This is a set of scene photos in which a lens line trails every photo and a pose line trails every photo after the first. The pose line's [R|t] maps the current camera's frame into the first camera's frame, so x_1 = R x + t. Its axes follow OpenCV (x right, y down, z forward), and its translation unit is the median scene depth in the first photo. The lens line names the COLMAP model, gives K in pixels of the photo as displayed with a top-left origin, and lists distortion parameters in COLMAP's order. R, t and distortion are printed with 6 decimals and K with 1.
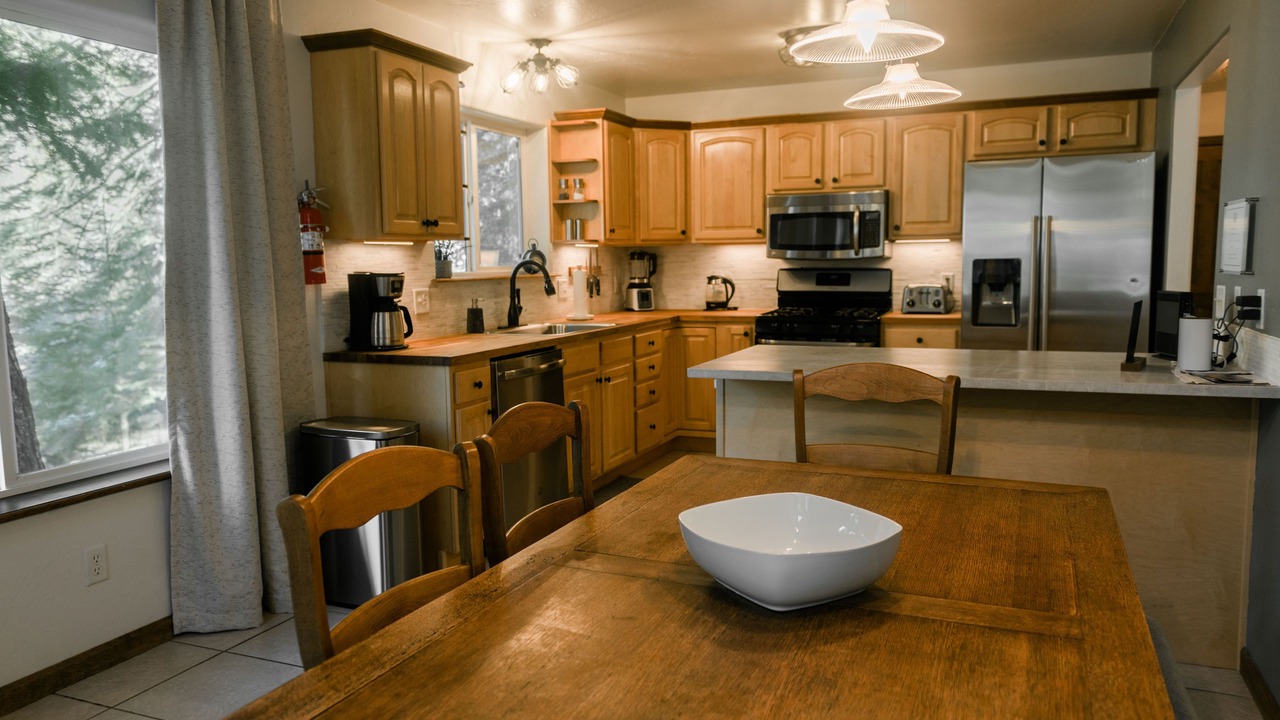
lens RADIAL K [[916.2, 0, 640.0], [0, 916.2, 360.0], [0, 0, 1]] dist [0.007335, 0.002811]
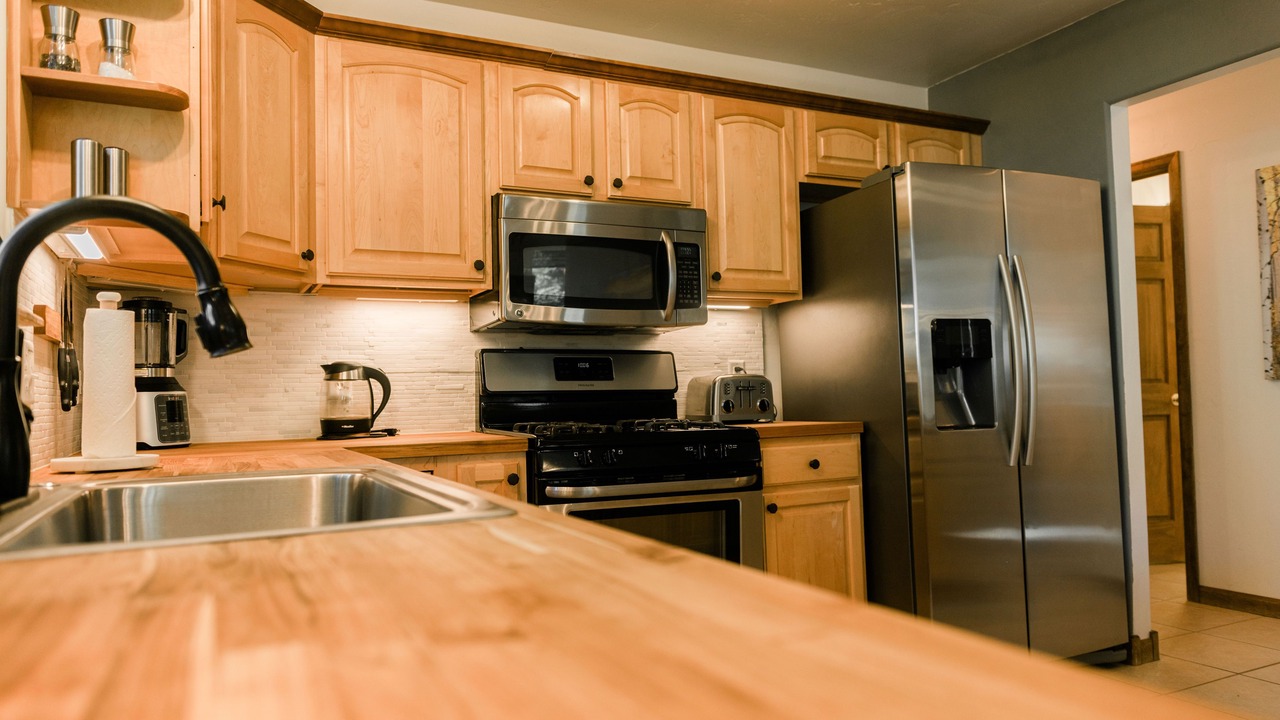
lens RADIAL K [[883.3, 0, 640.0], [0, 883.3, 360.0], [0, 0, 1]] dist [0.004956, 0.006833]
pose [[0.652364, 0.029143, 0.757345, -0.168109], [0.100046, 0.987205, -0.124166, -0.025570], [-0.751273, 0.156771, 0.641102, 0.653510]]
